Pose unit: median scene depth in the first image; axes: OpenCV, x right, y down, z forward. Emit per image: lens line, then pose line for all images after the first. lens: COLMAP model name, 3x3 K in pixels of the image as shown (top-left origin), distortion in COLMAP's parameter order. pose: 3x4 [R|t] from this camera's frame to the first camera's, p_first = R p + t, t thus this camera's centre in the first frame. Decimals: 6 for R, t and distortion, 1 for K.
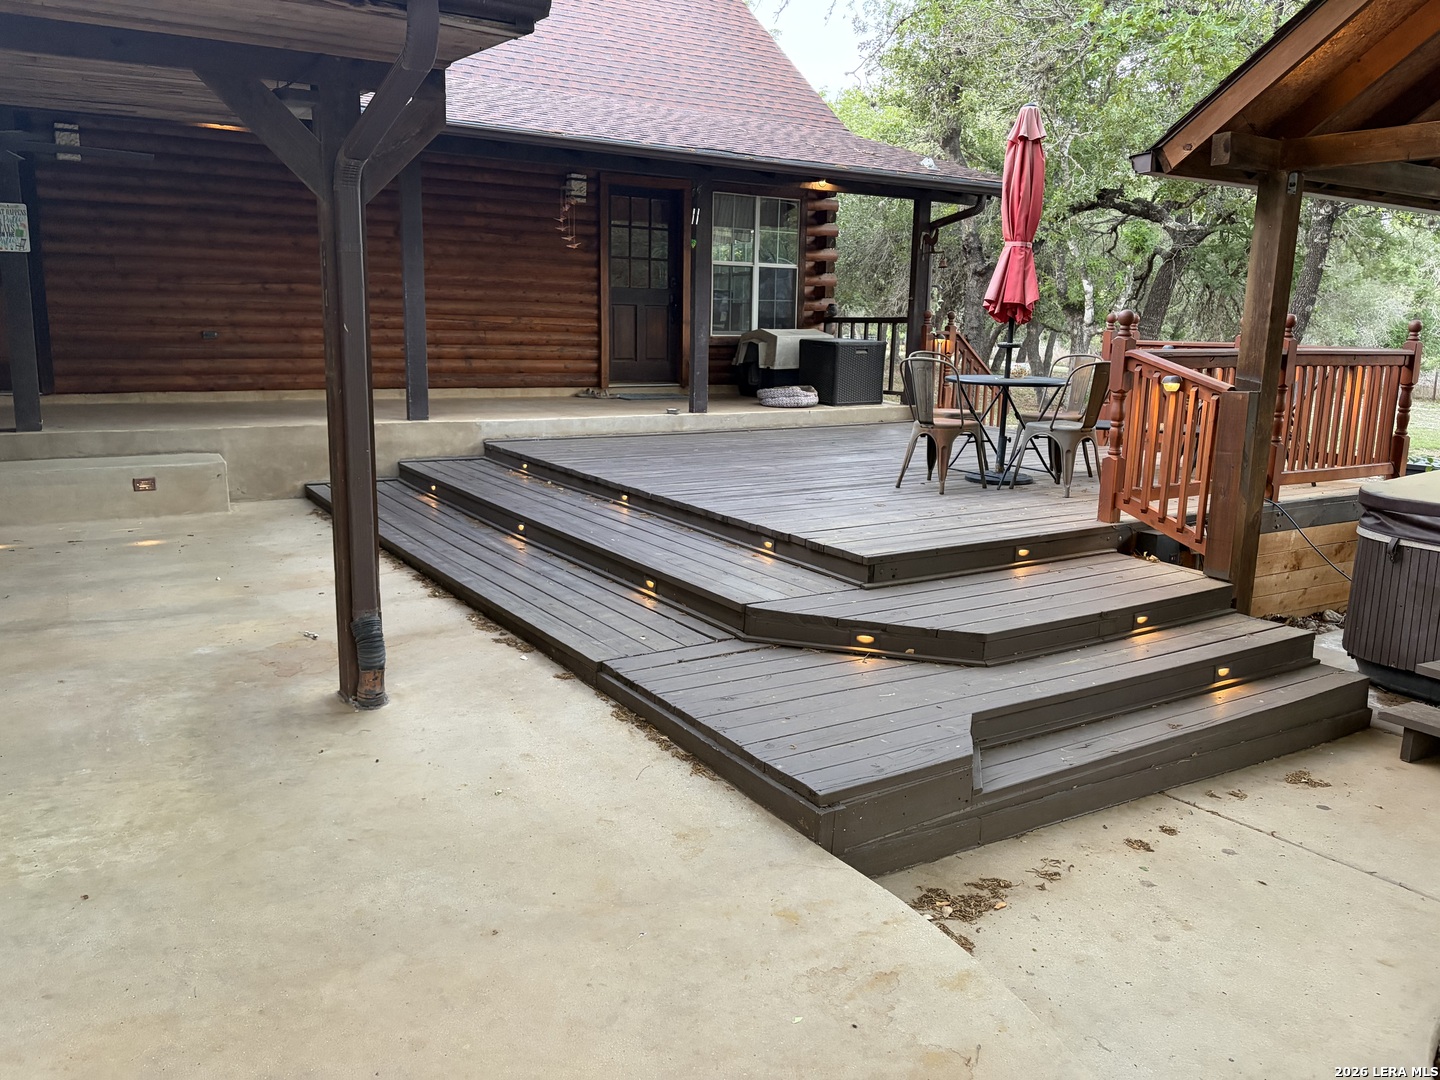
lens RADIAL K [[1085.8, 0, 713.3], [0, 1085.8, 537.0], [0, 0, 1]] dist [0.055499, -0.059211]
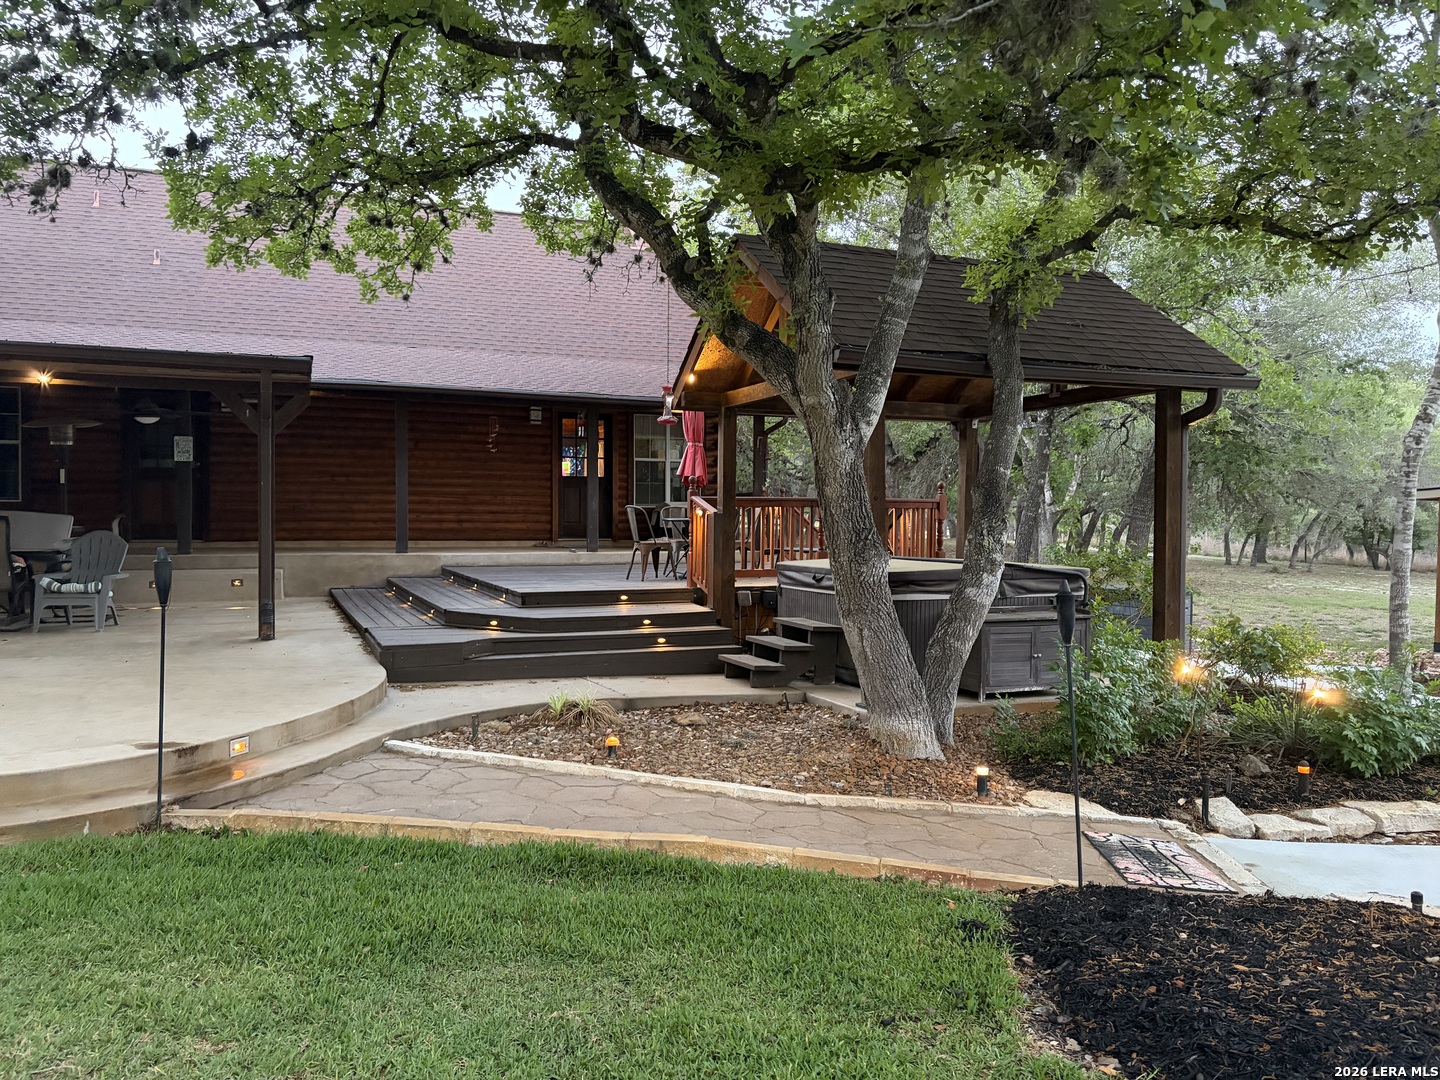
lens RADIAL K [[1085.8, 0, 709.2], [0, 1085.8, 540.4], [0, 0, 1]] dist [0.055499, -0.059211]
pose [[0.984175, -0.011468, -0.176828, 0.505683], [-0.019979, 0.984359, -0.175035, 0.162218], [0.176070, 0.175798, 0.968553, -0.562596]]
